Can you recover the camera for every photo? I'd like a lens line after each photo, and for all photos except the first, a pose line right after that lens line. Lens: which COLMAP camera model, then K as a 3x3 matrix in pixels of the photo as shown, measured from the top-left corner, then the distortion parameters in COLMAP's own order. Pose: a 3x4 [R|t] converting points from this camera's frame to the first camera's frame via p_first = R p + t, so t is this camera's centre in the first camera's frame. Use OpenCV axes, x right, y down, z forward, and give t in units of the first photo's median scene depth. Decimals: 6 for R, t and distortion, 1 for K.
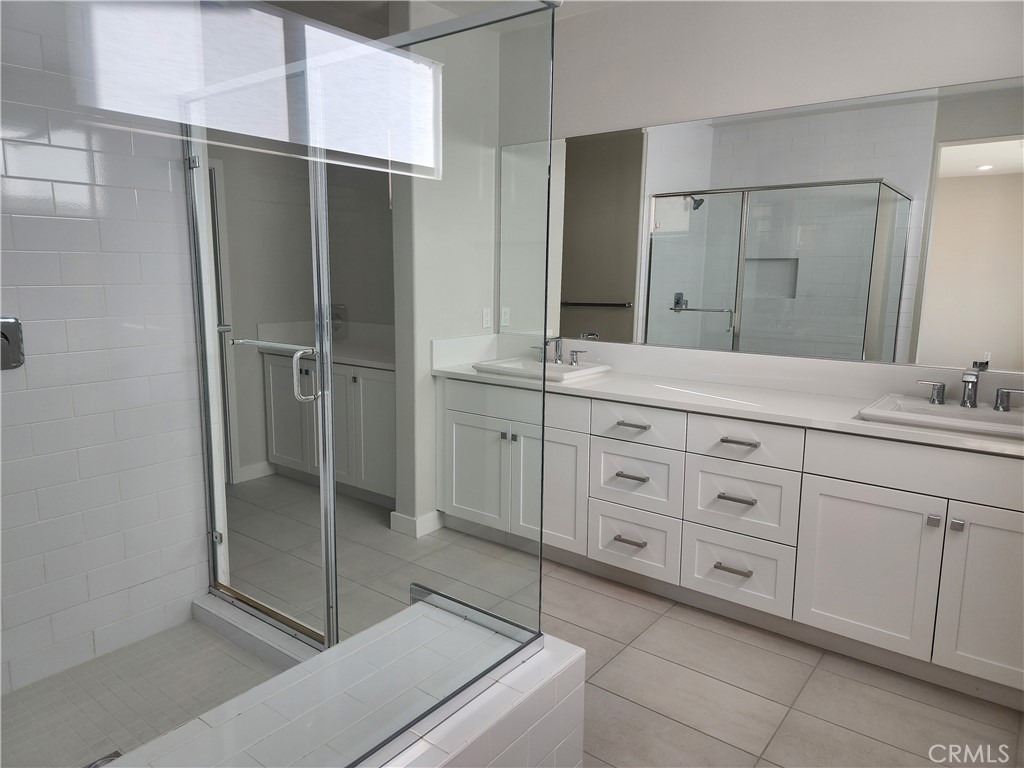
lens RADIAL K [[692.0, 0, 512.0], [0, 692.0, 384.0], [0, 0, 1]] dist [0.078810, -0.003436]
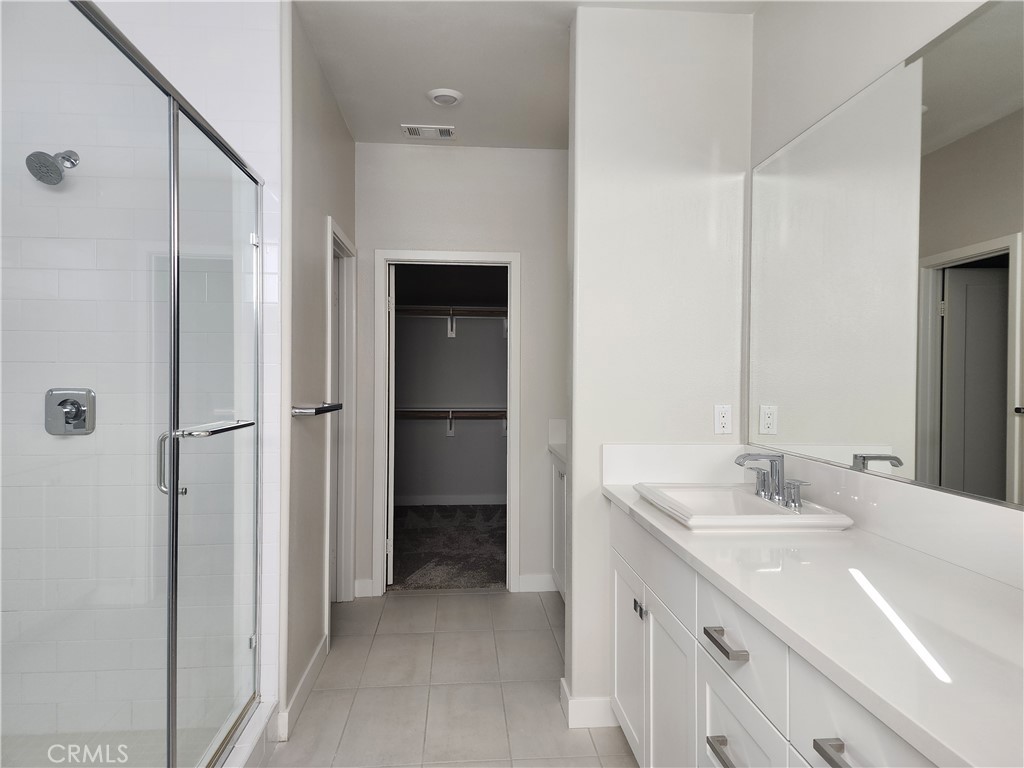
lens RADIAL K [[692.0, 0, 512.0], [0, 692.0, 384.0], [0, 0, 1]] dist [0.078810, -0.003436]
pose [[0.670015, -0.001703, -0.742345, 0.335587], [-0.119516, 0.986705, -0.110135, -0.032951], [0.732663, 0.162514, 0.660904, 0.424751]]
